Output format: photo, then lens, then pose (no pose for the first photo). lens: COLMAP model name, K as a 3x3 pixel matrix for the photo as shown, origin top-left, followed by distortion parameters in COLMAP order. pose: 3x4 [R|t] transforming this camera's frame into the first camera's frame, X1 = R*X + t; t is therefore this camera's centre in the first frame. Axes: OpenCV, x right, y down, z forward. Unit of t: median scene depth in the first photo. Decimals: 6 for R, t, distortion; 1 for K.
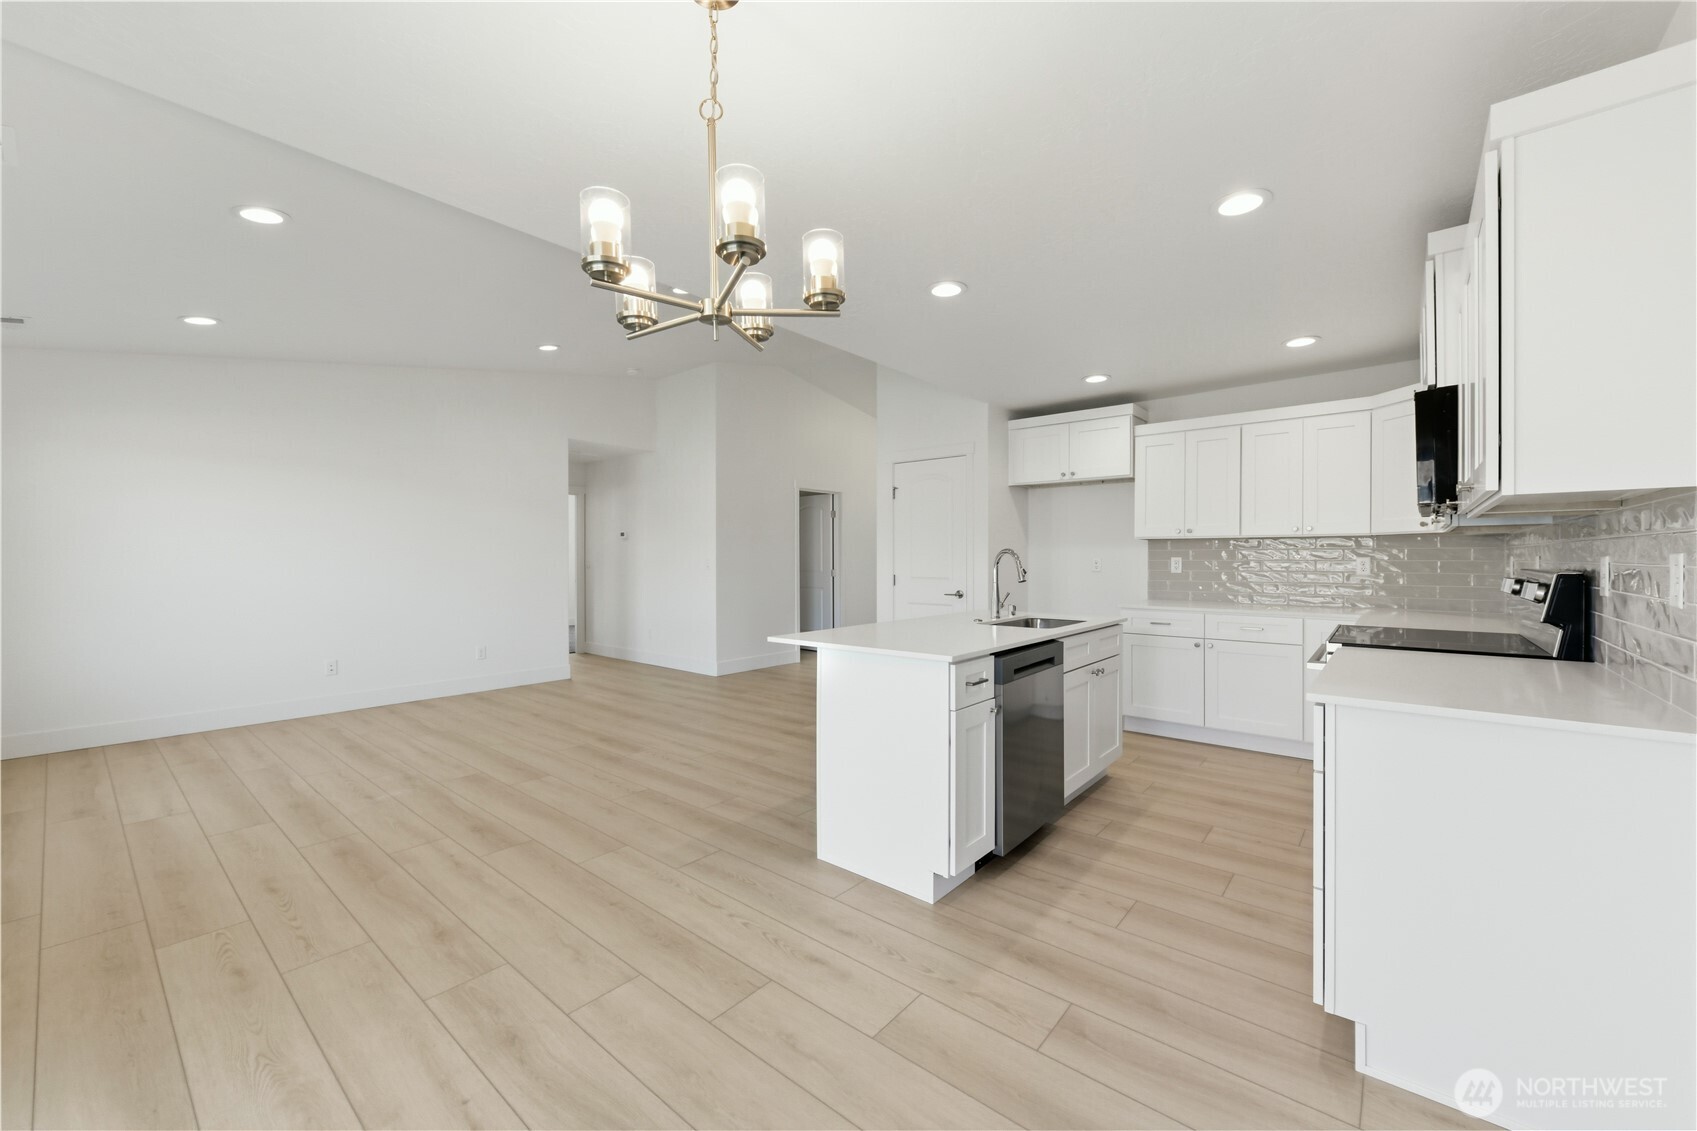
lens RADIAL K [[659.9, 0, 848.6], [0, 659.9, 560.1], [0, 0, 1]] dist [0.001499, -0.000324]
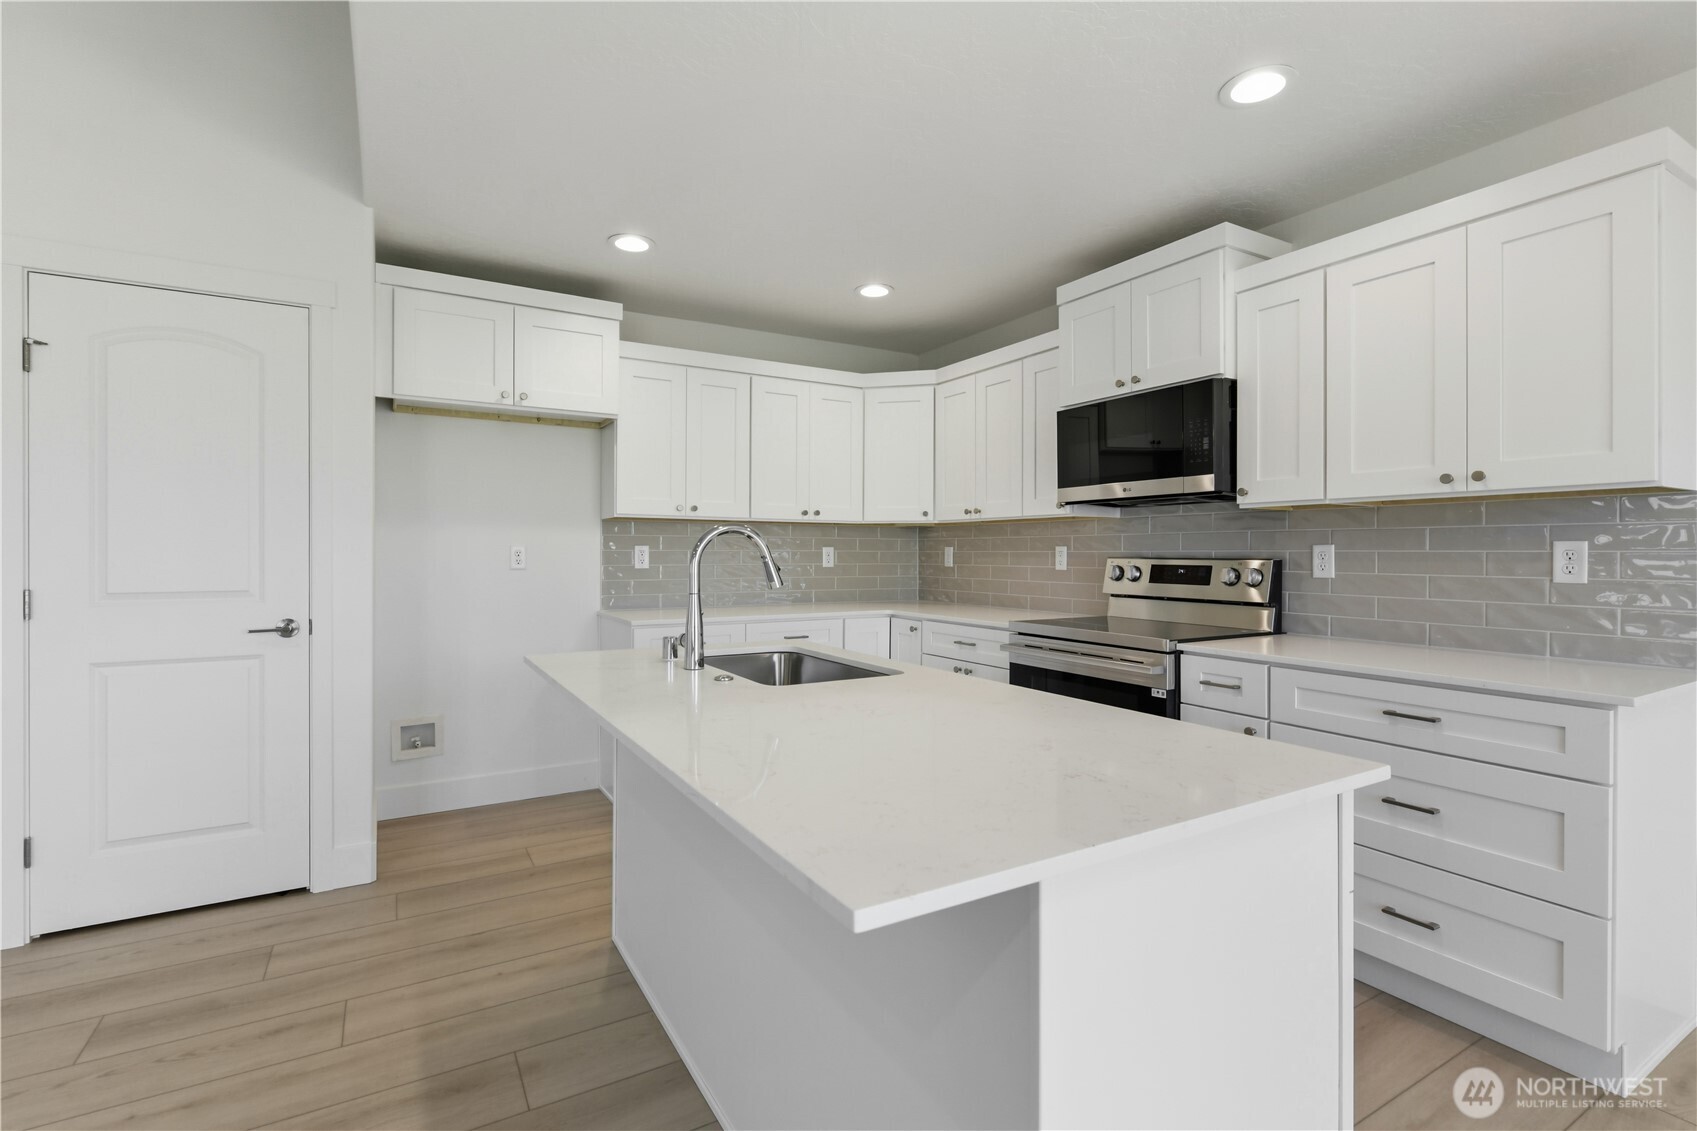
lens RADIAL K [[779.2, 0, 843.4], [0, 779.2, 554.6], [0, 0, 1]] dist [-0.000717, -0.000087]
pose [[0.341123, -0.001705, 0.940017, -0.265743], [-0.000052, 0.999998, 0.001833, 0.004473], [-0.940019, -0.000674, 0.341122, 0.707018]]
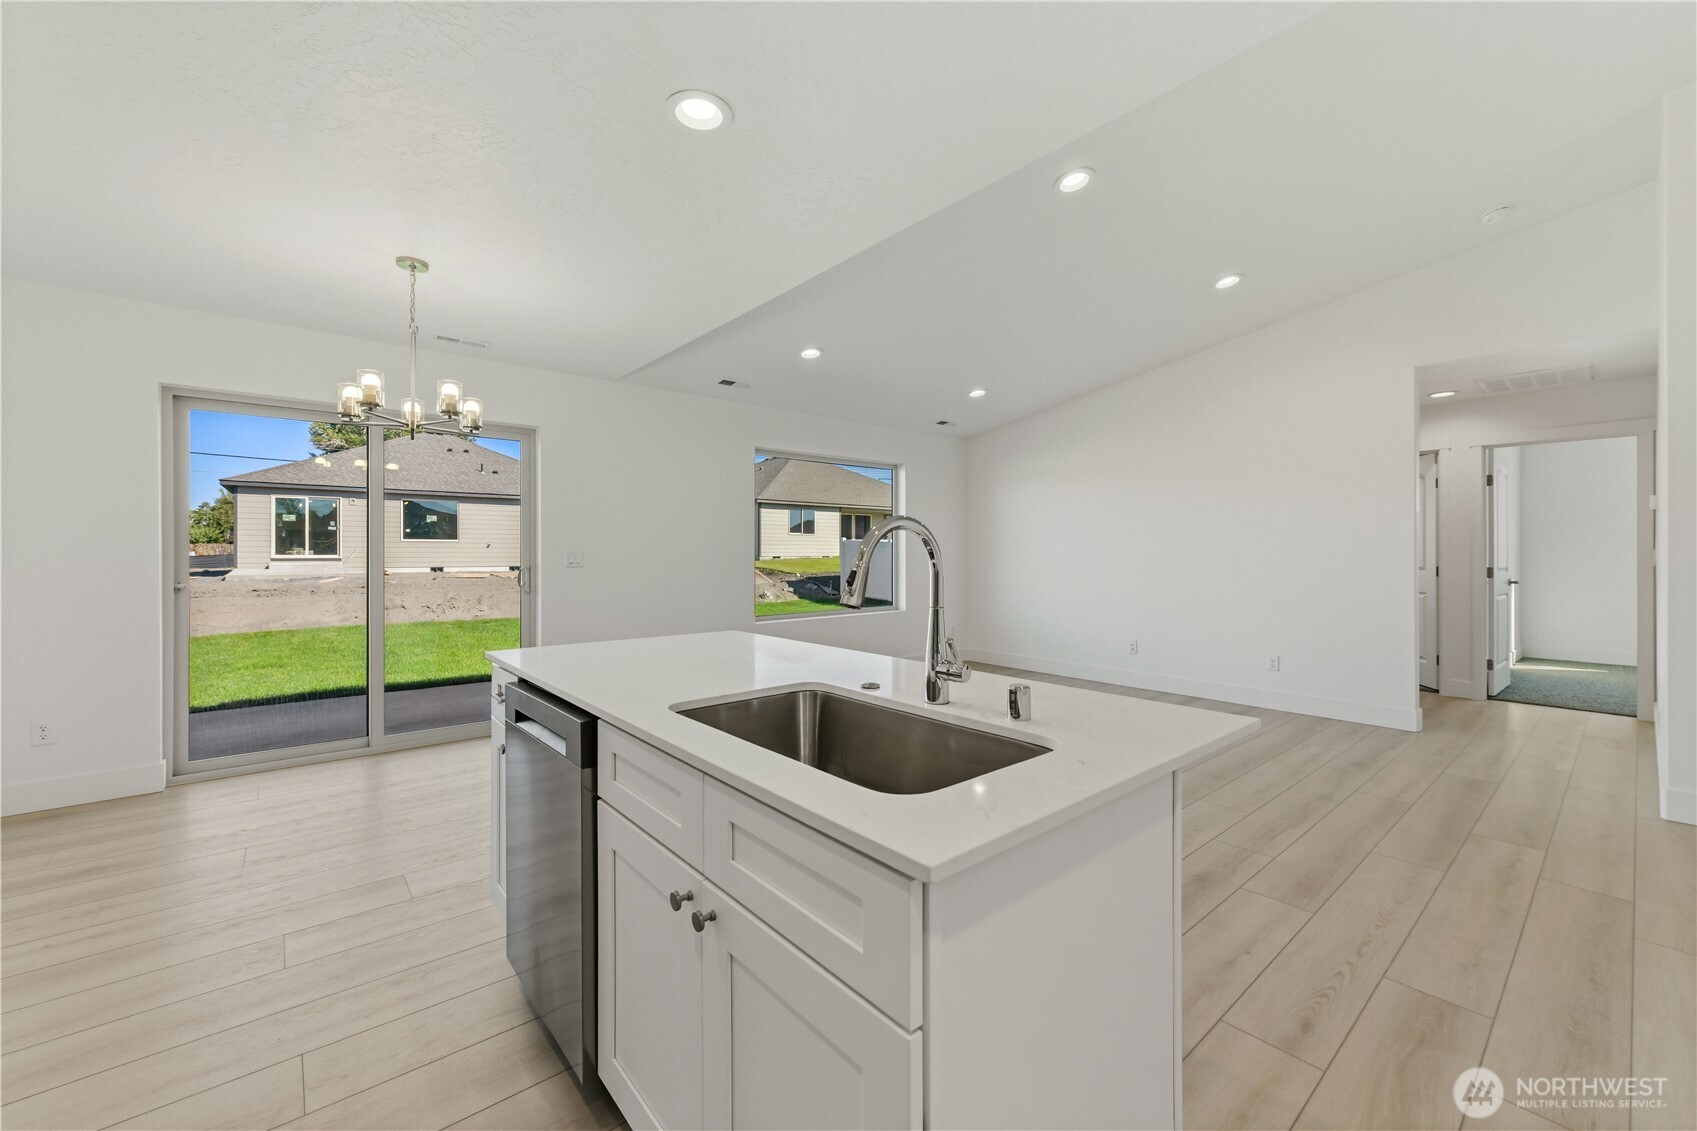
lens RADIAL K [[666.8, 0, 844.6], [0, 666.8, 552.1], [0, 0, 1]] dist [-0.000693, -0.000294]
pose [[-0.176144, -0.001356, -0.984364, 0.602518], [-0.001896, 0.999998, -0.001039, 0.004130], [0.984363, 0.001684, -0.176146, 1.013270]]
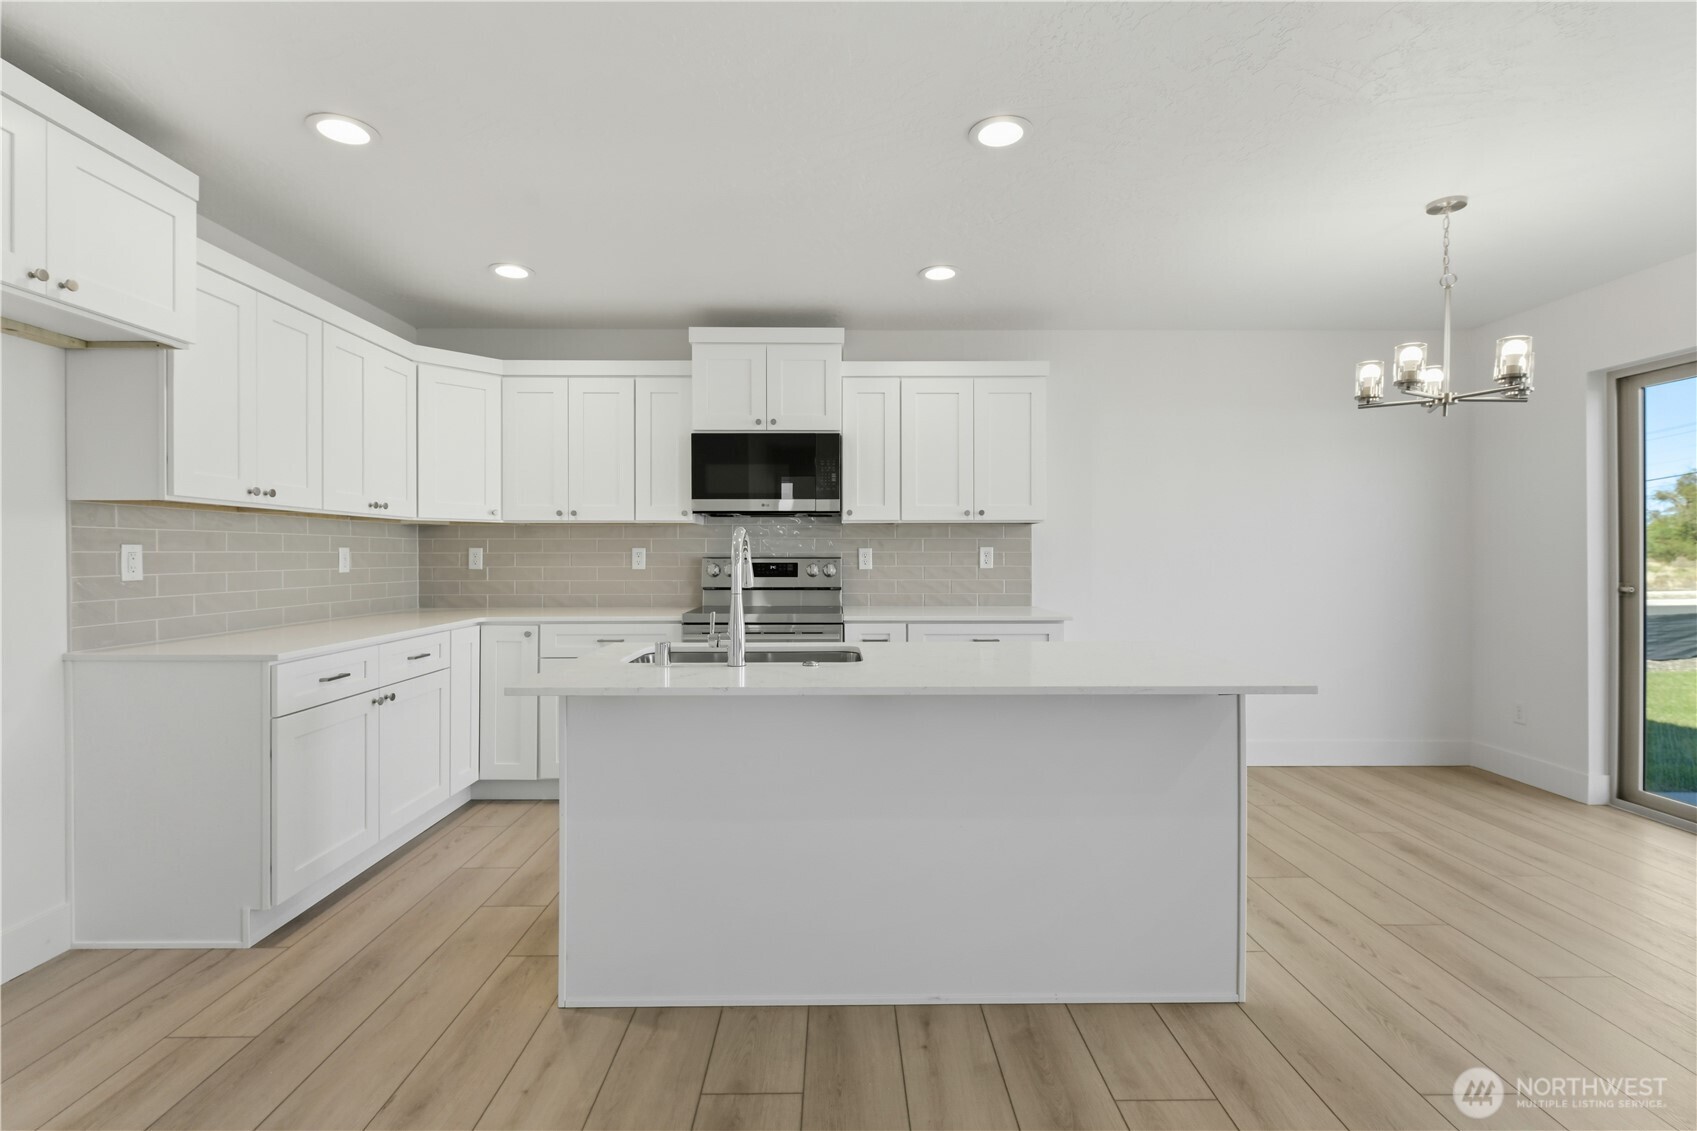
lens RADIAL K [[781.7, 0, 846.1], [0, 781.7, 556.4], [0, 0, 1]] dist [-0.000958, -0.000216]
pose [[-0.648622, -0.001265, 0.761110, -0.277235], [0.003190, 0.999985, 0.004380, 0.003392], [-0.761104, 0.005269, -0.648608, 1.315266]]
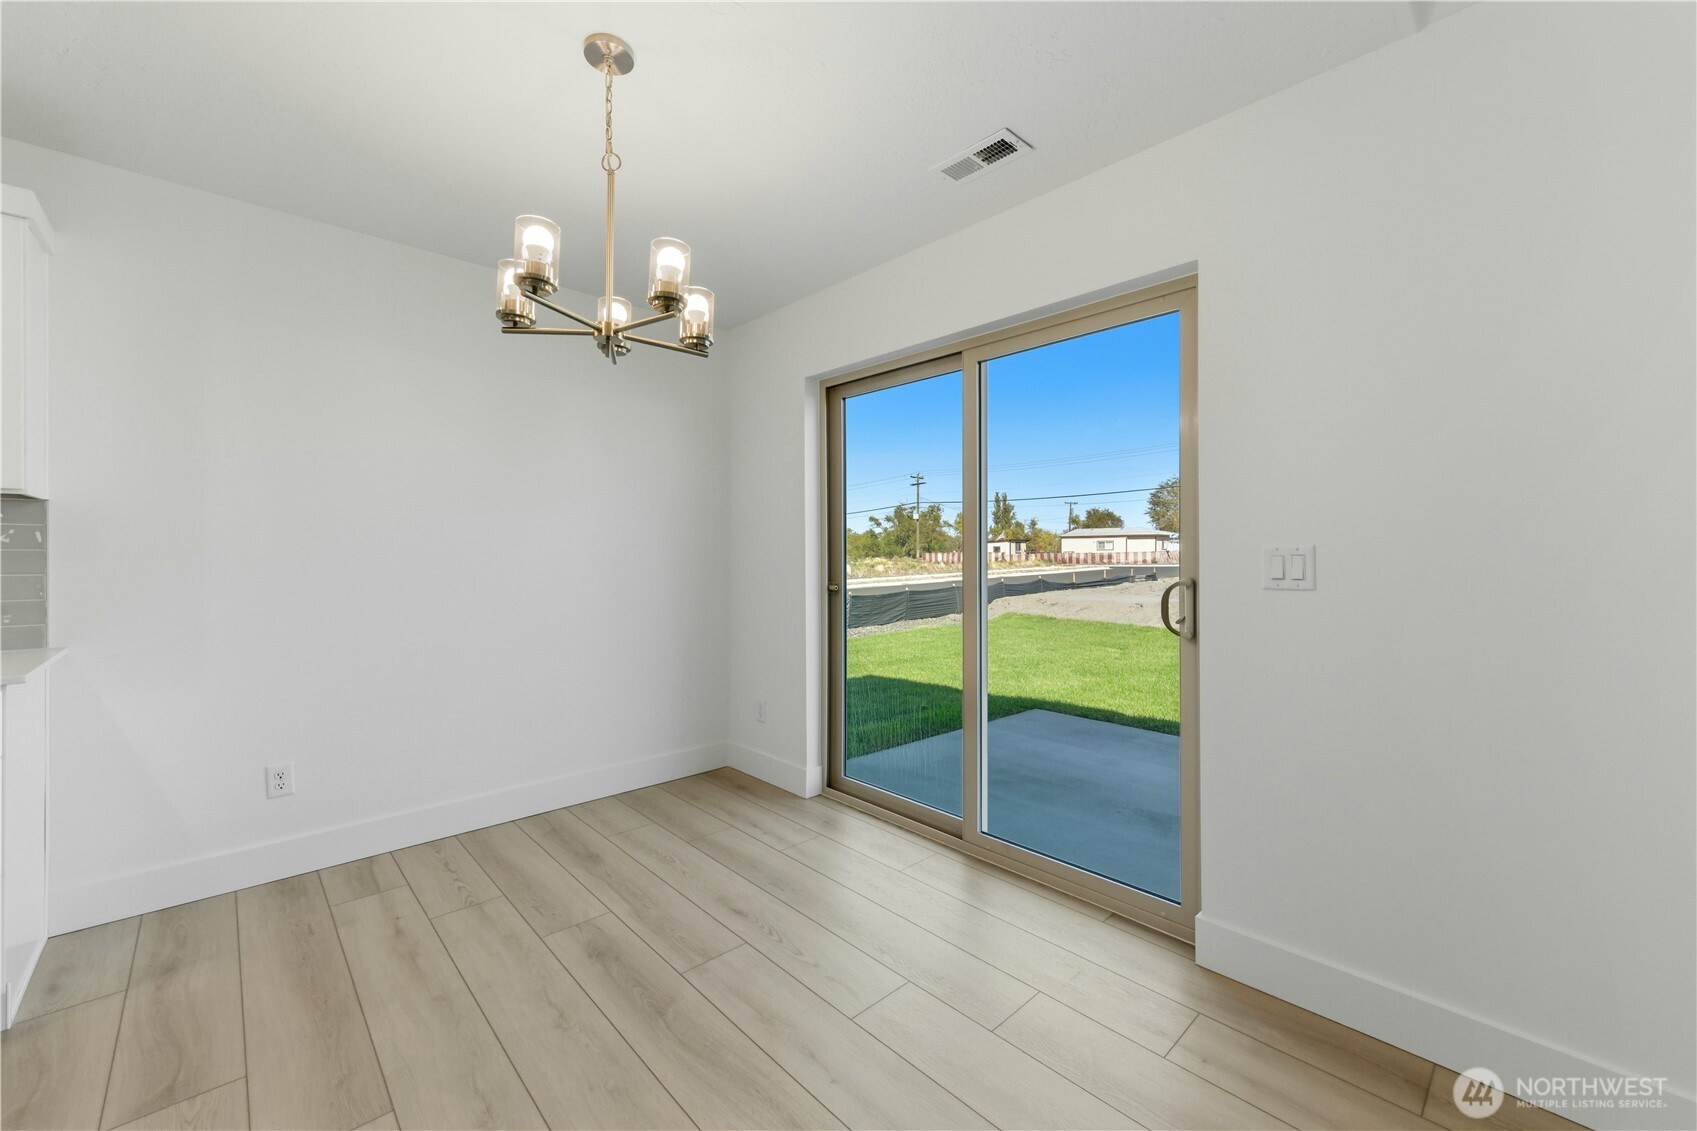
lens RADIAL K [[675.1, 0, 847.6], [0, 675.1, 551.9], [0, 0, 1]] dist [0.000188, -0.000163]
pose [[-0.992967, 0.000374, 0.118392, -0.292225], [0.000408, 1.000000, 0.000262, 0.004524], [-0.118392, 0.000308, -0.992967, 0.814683]]
